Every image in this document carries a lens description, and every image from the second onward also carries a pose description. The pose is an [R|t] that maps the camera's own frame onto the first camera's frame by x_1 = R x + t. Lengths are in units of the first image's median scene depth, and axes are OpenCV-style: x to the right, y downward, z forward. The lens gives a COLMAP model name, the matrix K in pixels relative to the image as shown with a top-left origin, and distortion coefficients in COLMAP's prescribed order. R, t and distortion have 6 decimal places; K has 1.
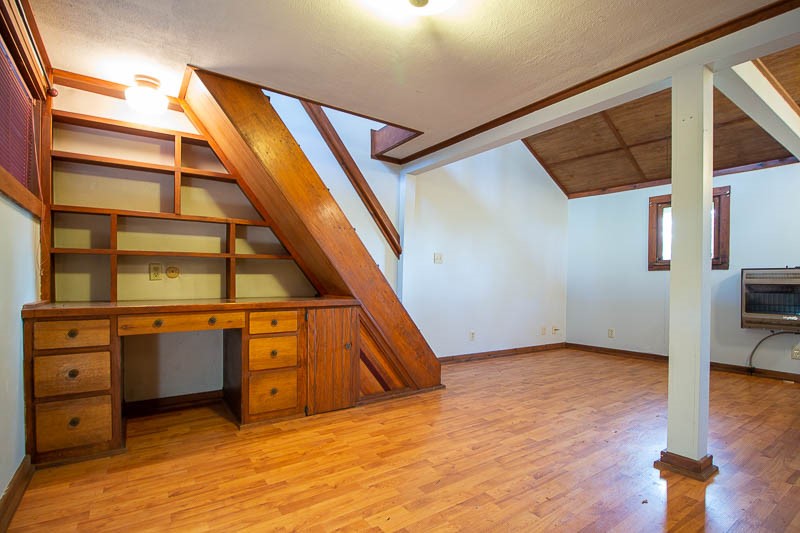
lens RADIAL K [[389.6, 0, 404.1], [0, 389.6, 279.1], [0, 0, 1]] dist [-0.000269, -0.000234]
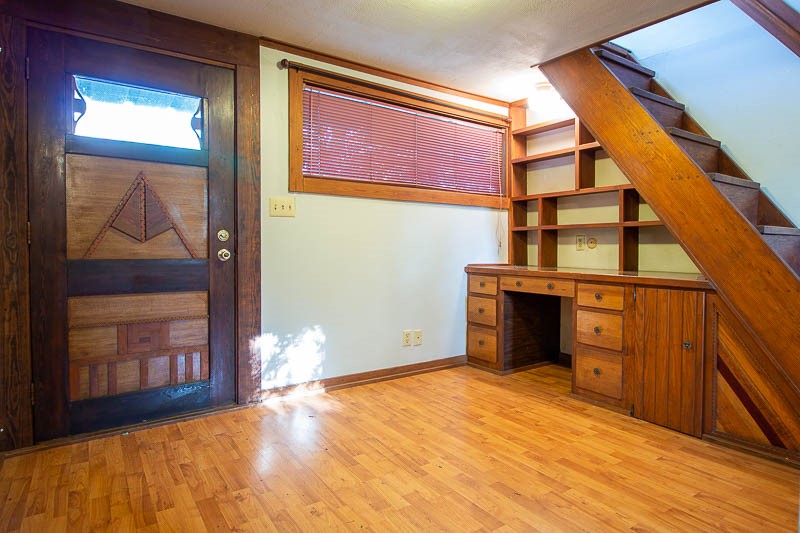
lens RADIAL K [[468.4, 0, 401.6], [0, 468.4, 257.1], [0, 0, 1]] dist [-0.002161, -0.000815]
pose [[-0.010477, 0.017100, -0.999799, 0.785956], [-0.007919, 0.999821, 0.017184, 0.003151], [0.999914, 0.008097, -0.010340, 0.559319]]
